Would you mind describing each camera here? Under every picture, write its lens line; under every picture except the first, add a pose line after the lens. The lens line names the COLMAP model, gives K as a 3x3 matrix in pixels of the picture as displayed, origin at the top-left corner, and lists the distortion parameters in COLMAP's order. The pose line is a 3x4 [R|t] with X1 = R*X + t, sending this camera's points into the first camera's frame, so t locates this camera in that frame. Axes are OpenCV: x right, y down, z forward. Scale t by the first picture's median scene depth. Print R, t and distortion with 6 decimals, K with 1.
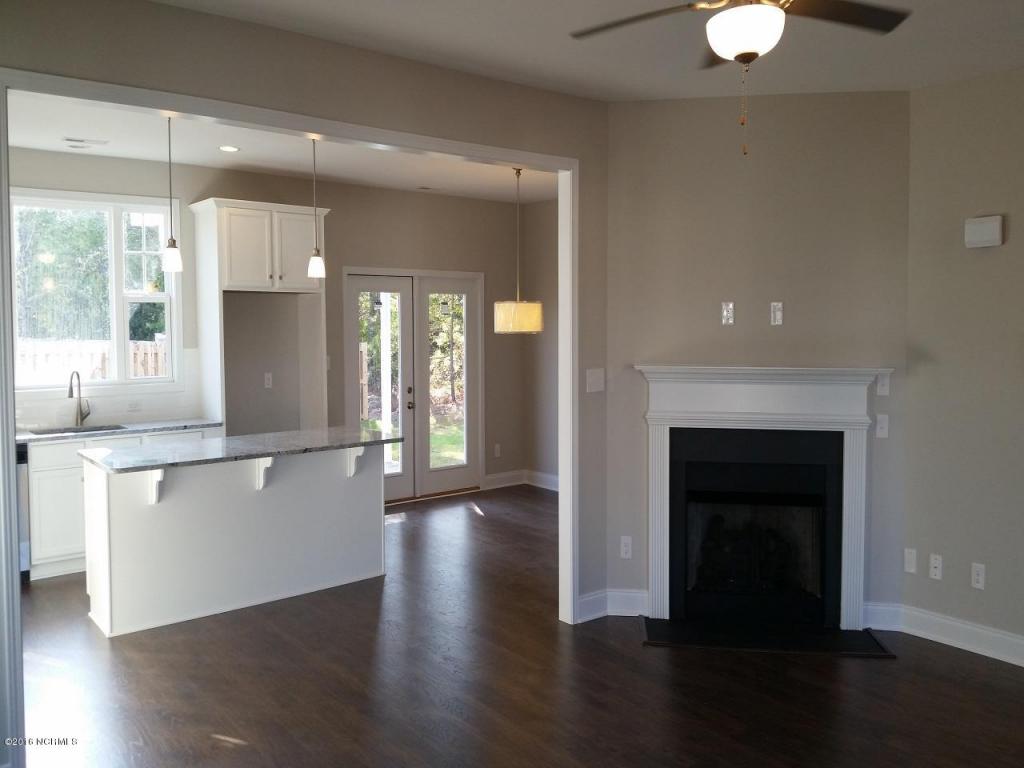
lens RADIAL K [[852.5, 0, 515.3], [0, 852.5, 377.9], [0, 0, 1]] dist [0.049962, -0.114900]
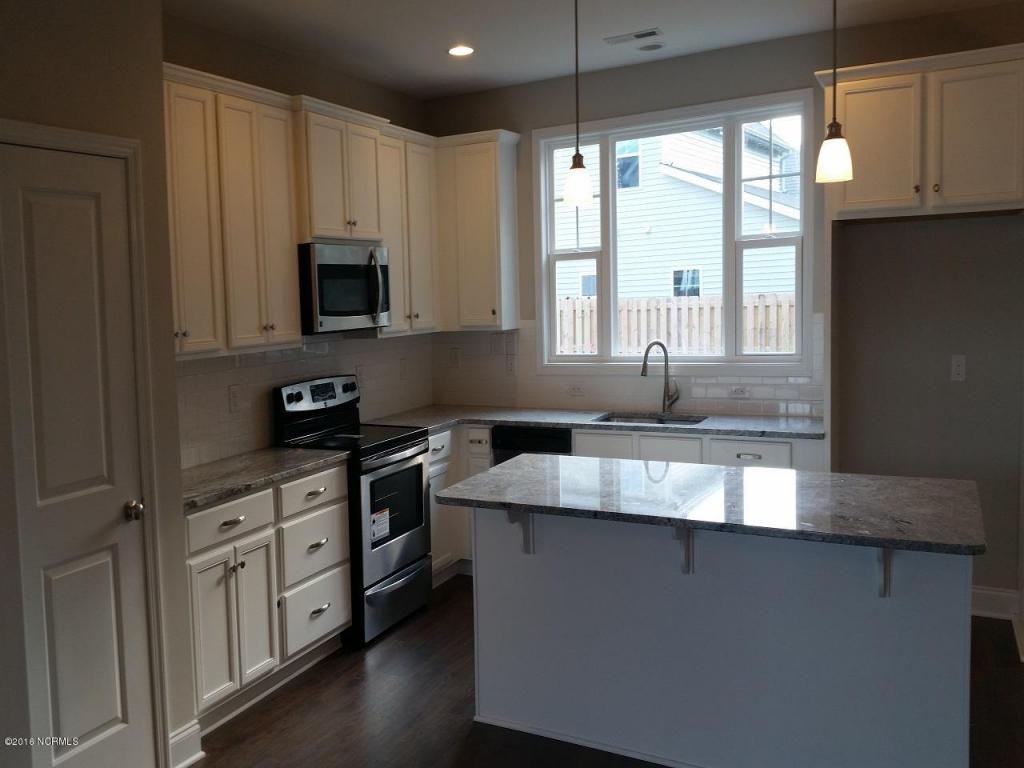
lens RADIAL K [[852.5, 0, 516.1], [0, 852.5, 322.5], [0, 0, 1]] dist [0.049962, -0.114900]
pose [[0.396403, 0.023746, -0.917770, 0.159672], [-0.019112, 0.999662, 0.017611, -0.040186], [0.917878, 0.010559, 0.396723, 0.622847]]
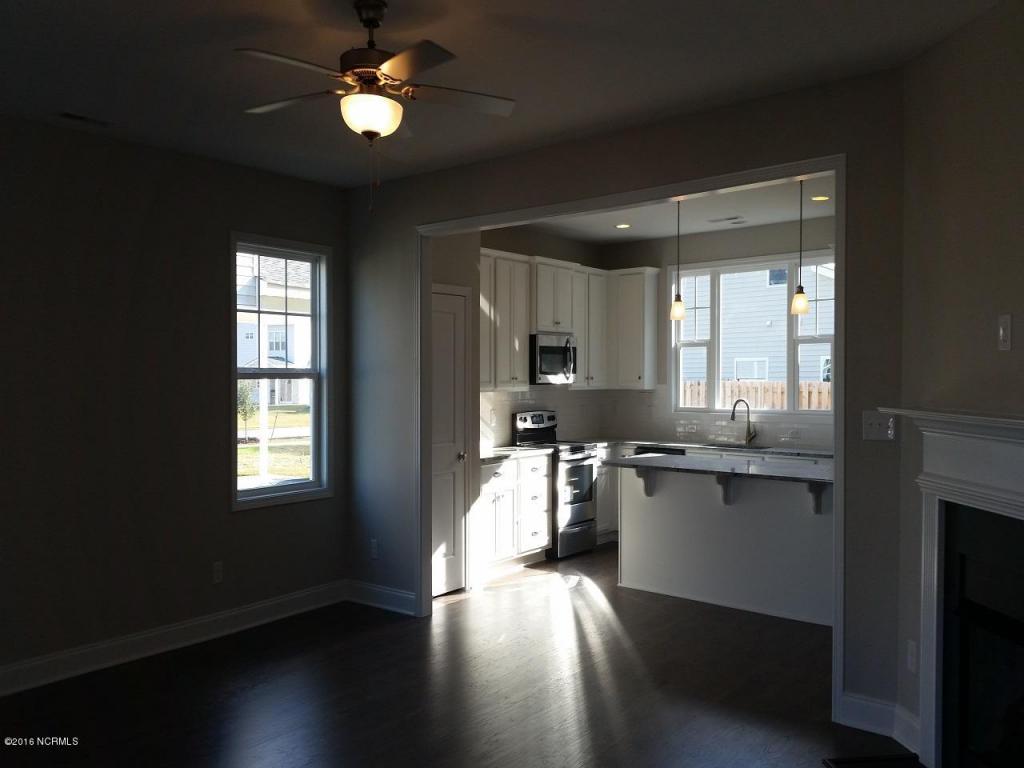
lens RADIAL K [[852.5, 0, 493.6], [0, 852.5, 369.0], [0, 0, 1]] dist [0.049962, -0.114900]
pose [[0.186688, -0.002998, -0.982415, 0.703157], [-0.058973, 0.998158, -0.014253, -0.015124], [0.980648, 0.060597, 0.186168, 0.443813]]
